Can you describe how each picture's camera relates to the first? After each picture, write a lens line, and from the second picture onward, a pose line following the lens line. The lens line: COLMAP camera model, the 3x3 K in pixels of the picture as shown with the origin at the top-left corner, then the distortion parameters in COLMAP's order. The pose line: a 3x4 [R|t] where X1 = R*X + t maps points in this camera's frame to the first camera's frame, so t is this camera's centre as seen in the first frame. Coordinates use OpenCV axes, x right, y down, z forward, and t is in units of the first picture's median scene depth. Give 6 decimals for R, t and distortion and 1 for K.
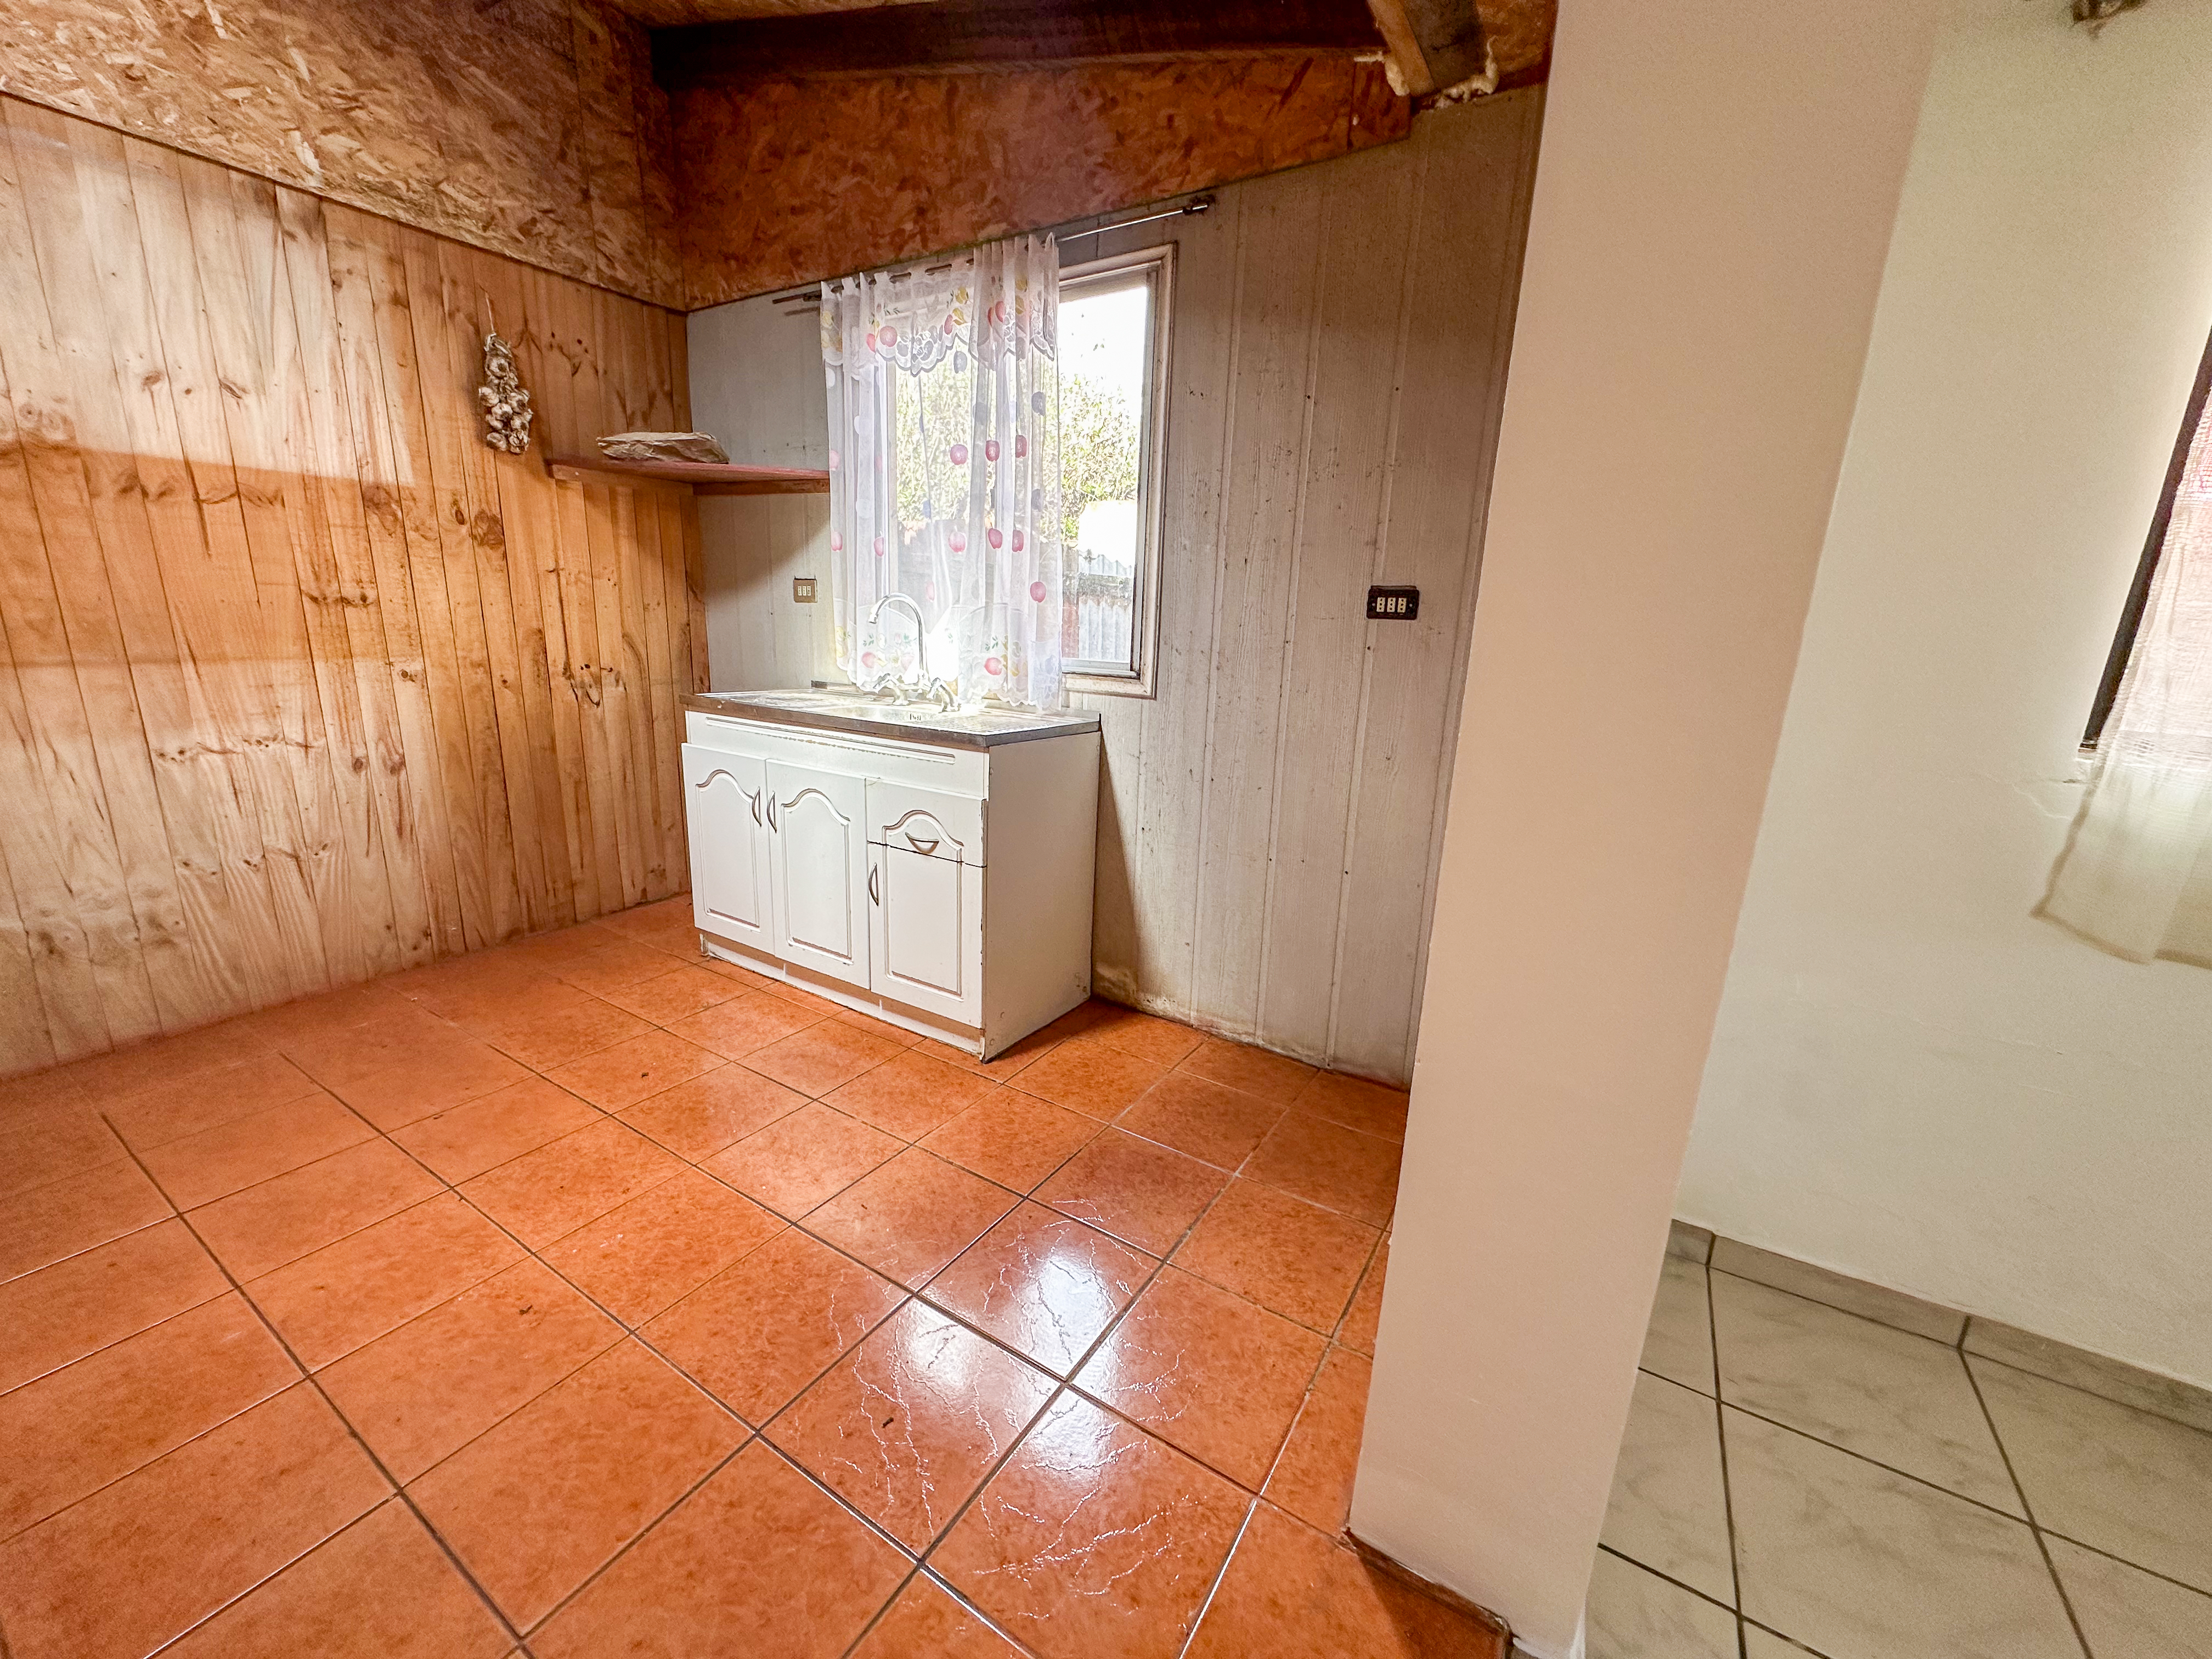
lens RADIAL K [[882.3, 0, 1101.4], [0, 882.3, 831.4], [0, 0, 1]] dist [-0.002719, 0.000307]
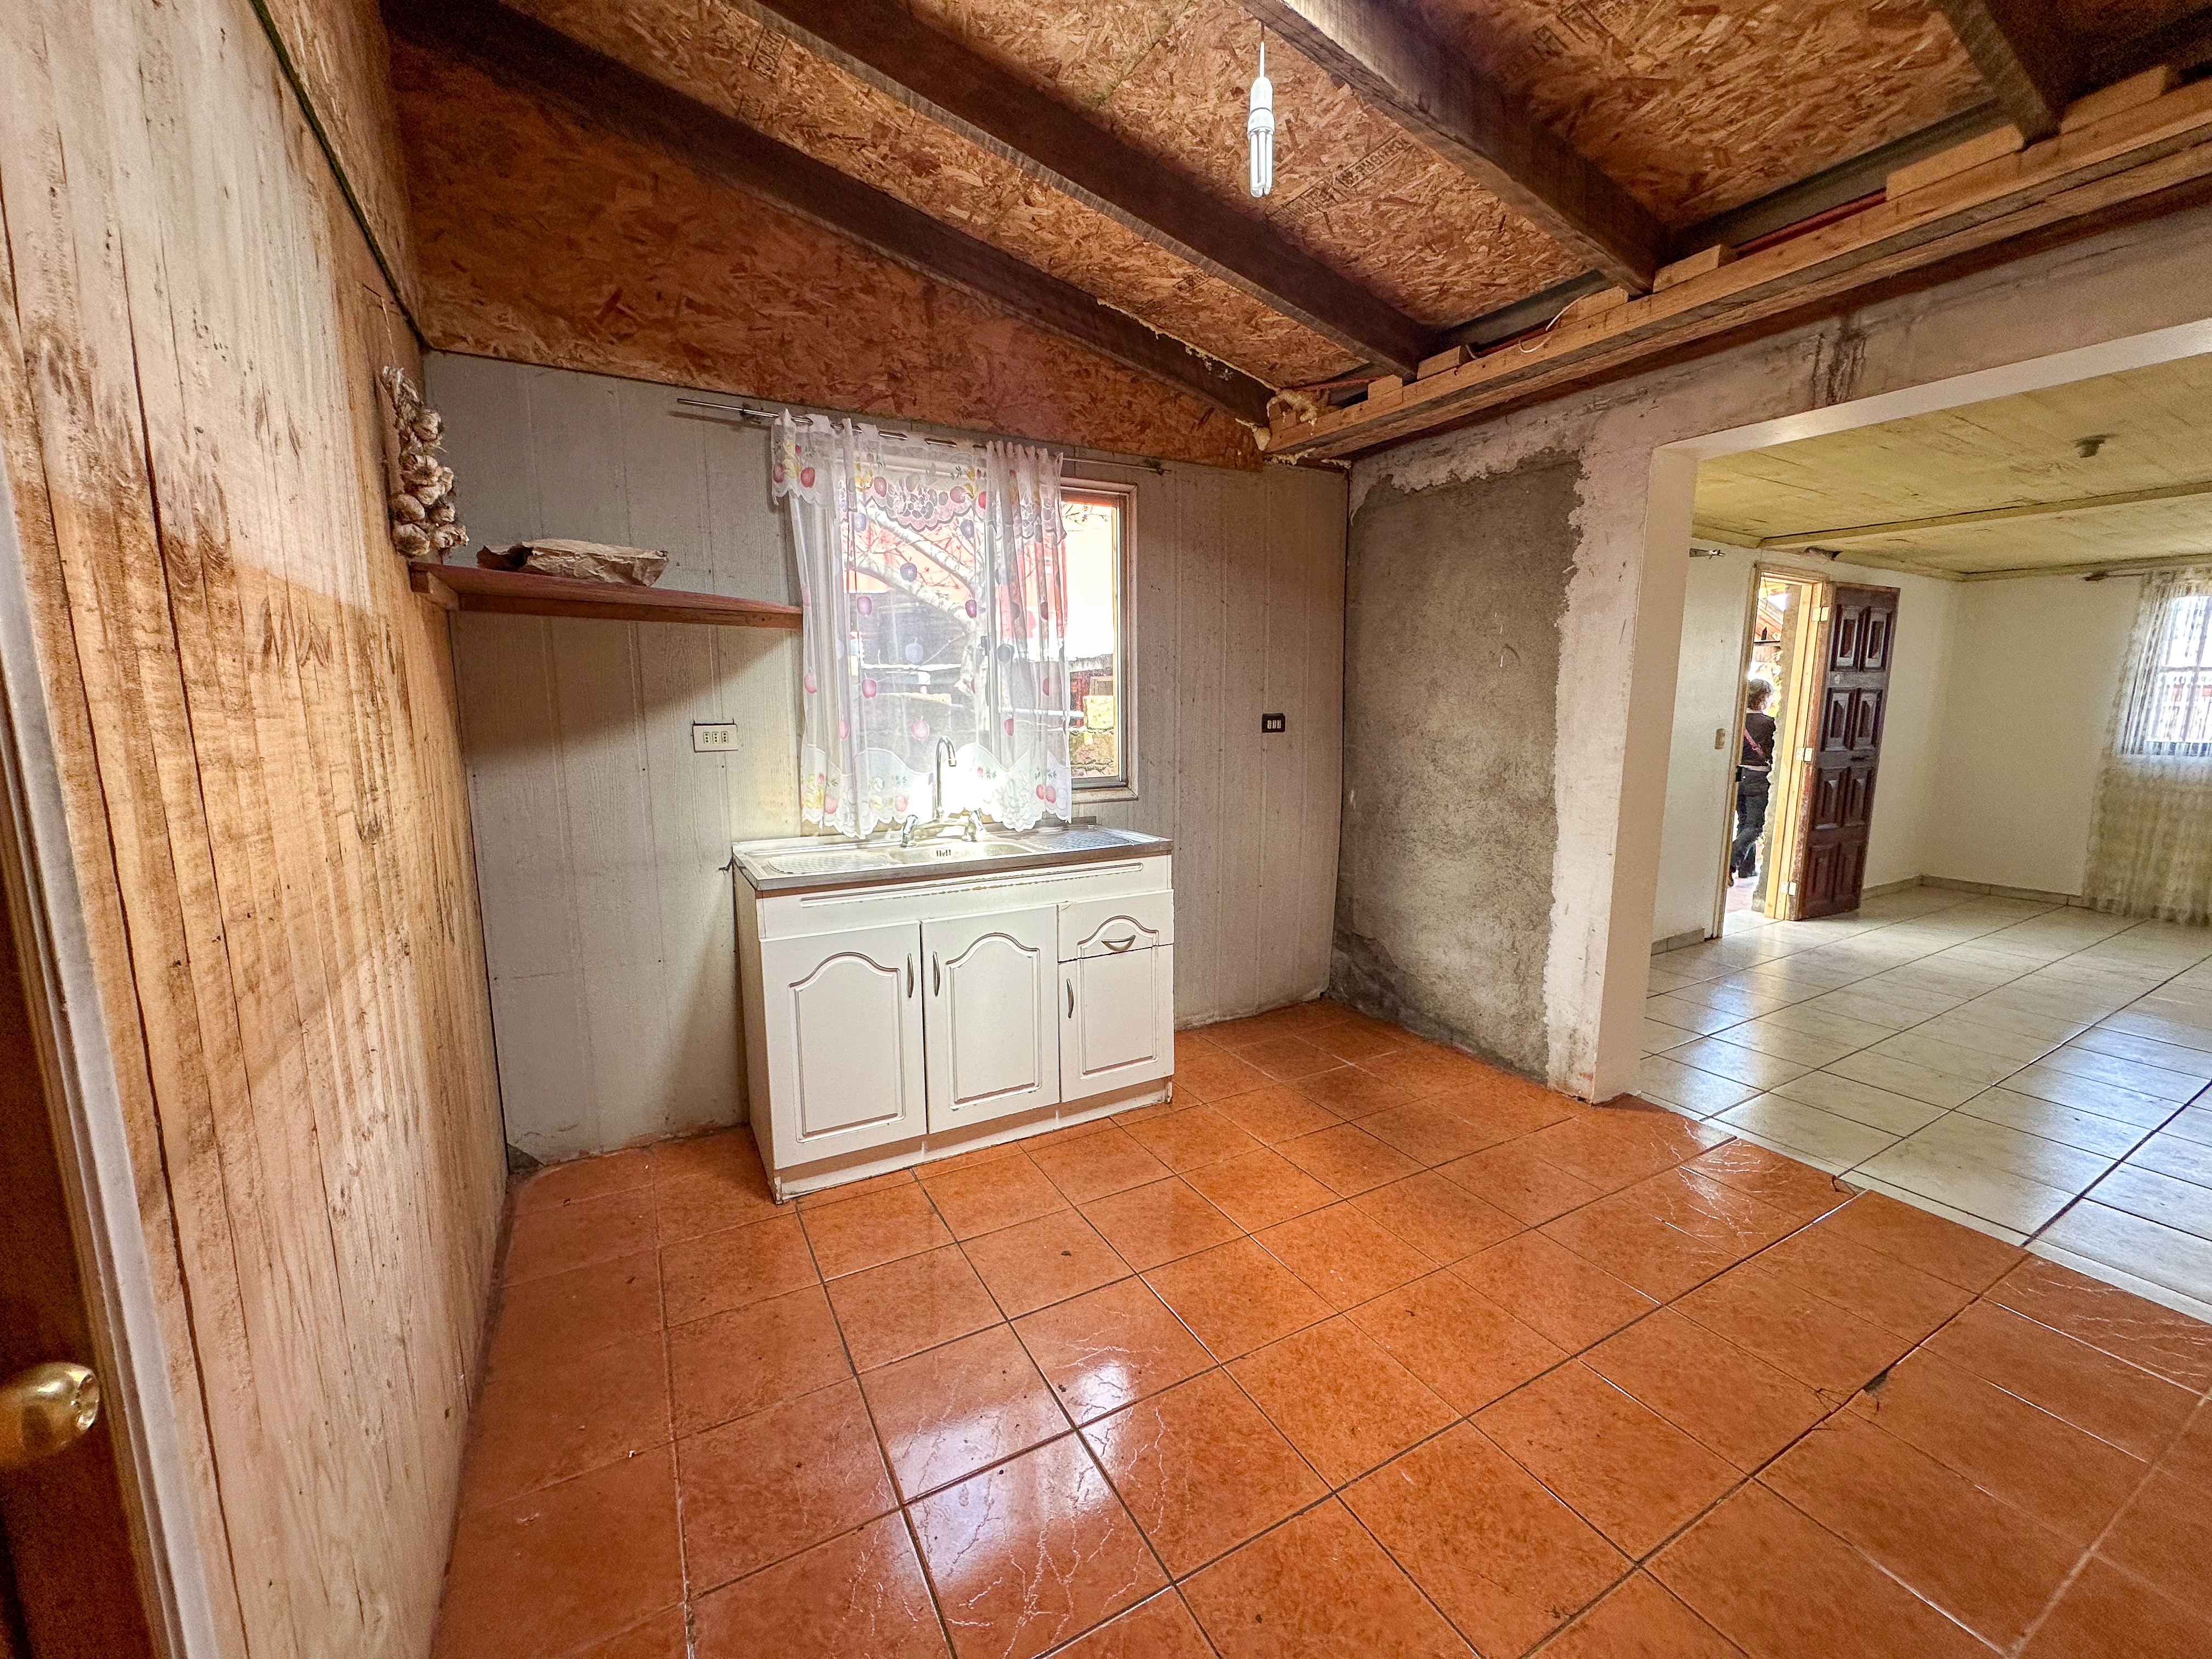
lens RADIAL K [[882.3, 0, 1101.4], [0, 882.3, 831.4], [0, 0, 1]] dist [-0.002719, 0.000307]
pose [[0.484703, -0.165487, 0.858881, -1.240634], [0.232570, 0.970975, 0.055835, -0.209619], [-0.843193, 0.172687, 0.509122, 0.405791]]
